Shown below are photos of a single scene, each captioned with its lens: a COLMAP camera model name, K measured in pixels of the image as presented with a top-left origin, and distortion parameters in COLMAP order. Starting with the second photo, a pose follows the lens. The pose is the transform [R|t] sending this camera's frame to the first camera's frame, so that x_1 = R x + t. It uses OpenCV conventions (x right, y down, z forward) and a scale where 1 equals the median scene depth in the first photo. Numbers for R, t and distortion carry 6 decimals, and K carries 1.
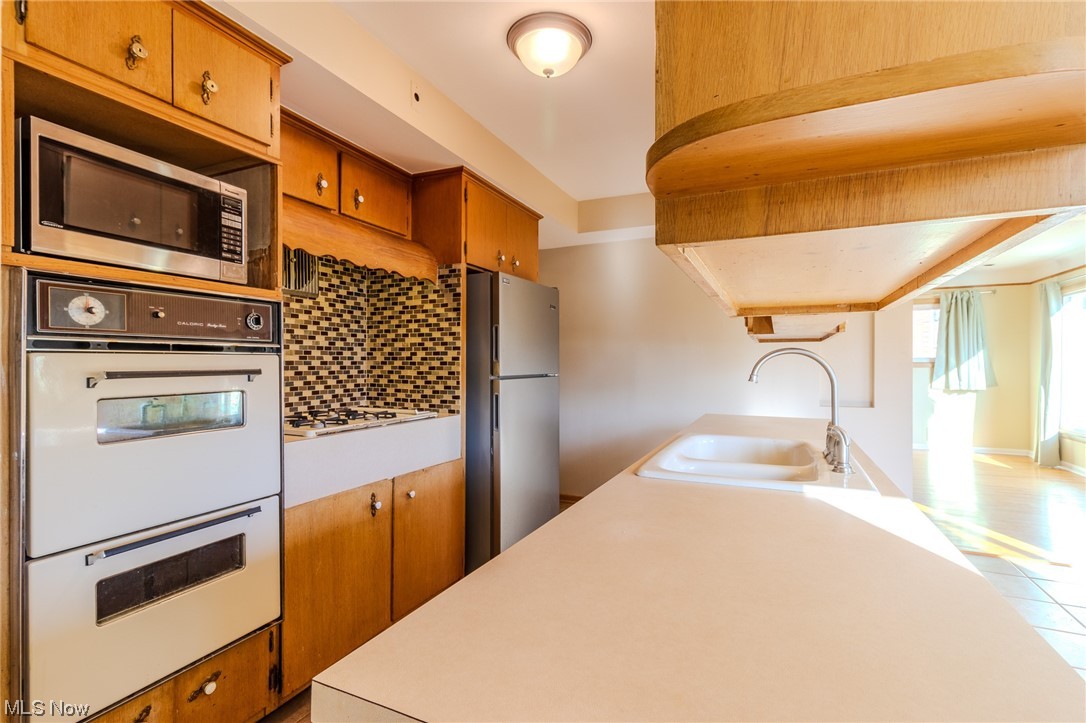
lens RADIAL K [[510.7, 0, 539.6], [0, 510.7, 364.6], [0, 0, 1]] dist [0.001975, 0.001366]
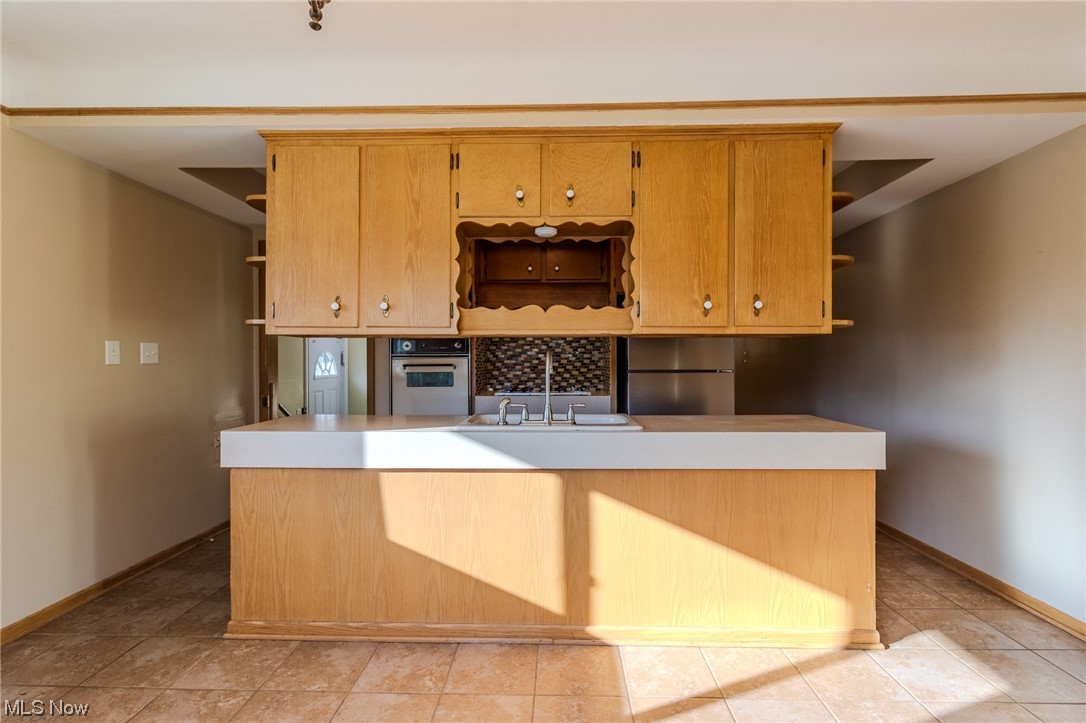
lens RADIAL K [[510.7, 0, 544.8], [0, 510.7, 365.2], [0, 0, 1]] dist [0.001975, 0.001366]
pose [[0.397346, 0.002844, -0.917665, 1.121900], [0.000573, 0.999994, 0.003347, 0.003665], [0.917669, -0.001856, 0.397342, 0.231446]]
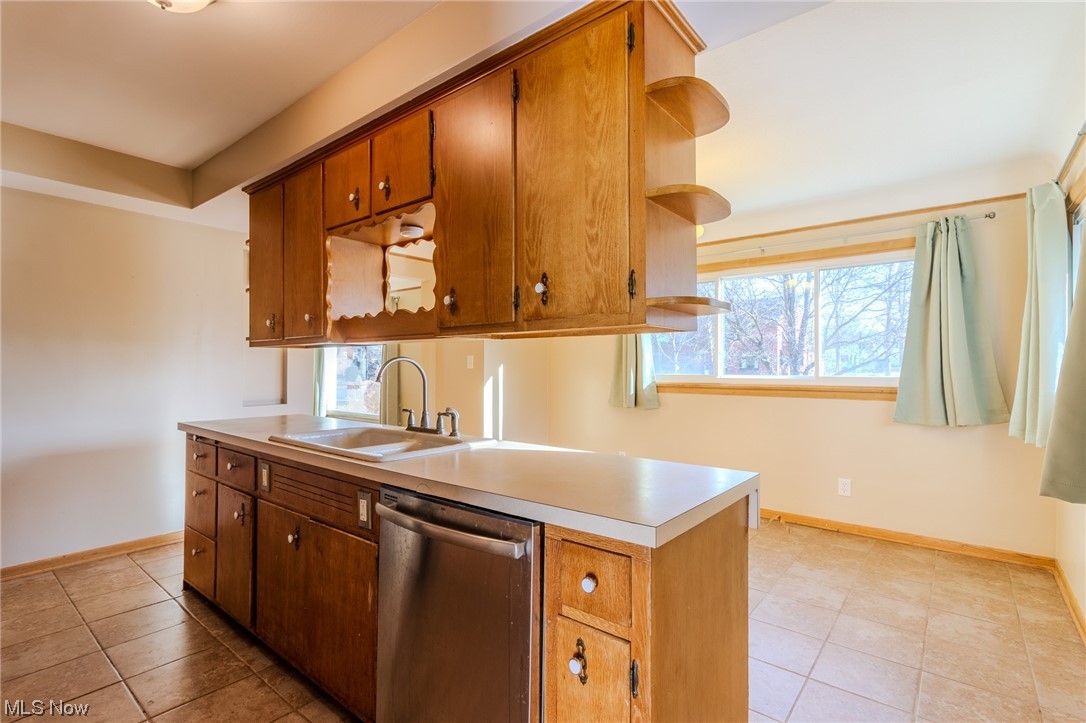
lens RADIAL K [[510.7, 0, 548.2], [0, 510.7, 364.0], [0, 0, 1]] dist [0.001975, 0.001366]
pose [[0.238366, 0.003295, 0.971170, -0.448715], [-0.000349, 0.999994, -0.003307, -0.004710], [-0.971175, 0.000449, 0.238366, 0.168783]]
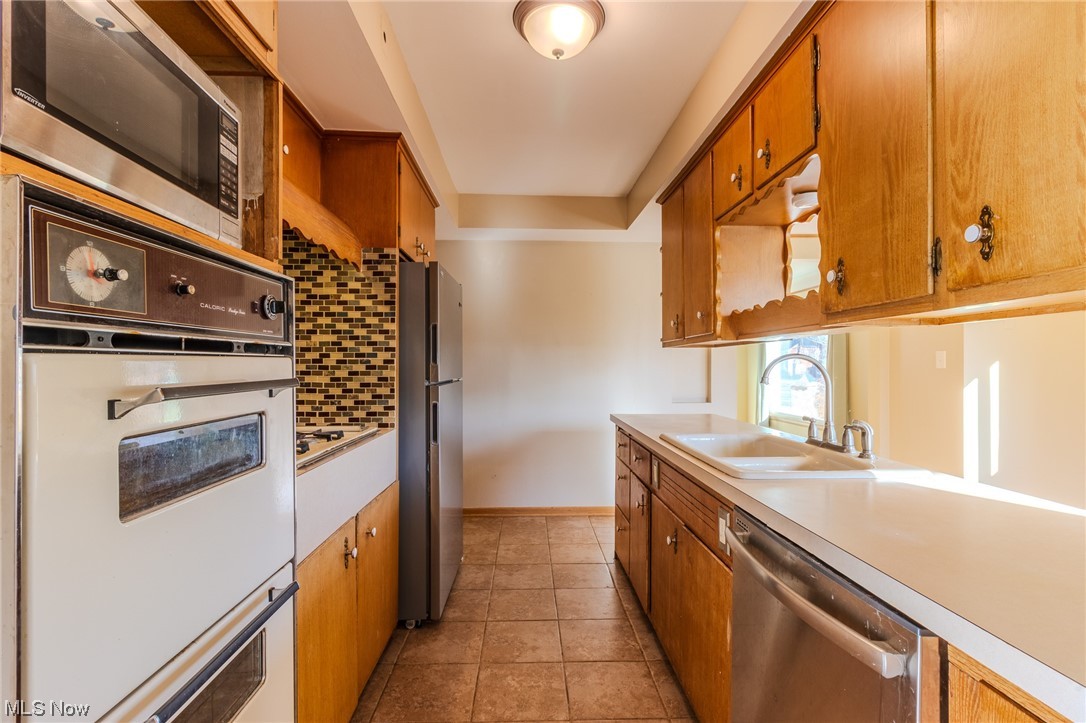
lens RADIAL K [[510.7, 0, 538.8], [0, 510.7, 364.1], [0, 0, 1]] dist [0.001975, 0.001366]
pose [[0.890322, -0.001581, 0.455328, -0.324826], [0.003633, 0.999987, -0.003631, -0.003797], [-0.455317, 0.004887, 0.890316, 0.144217]]
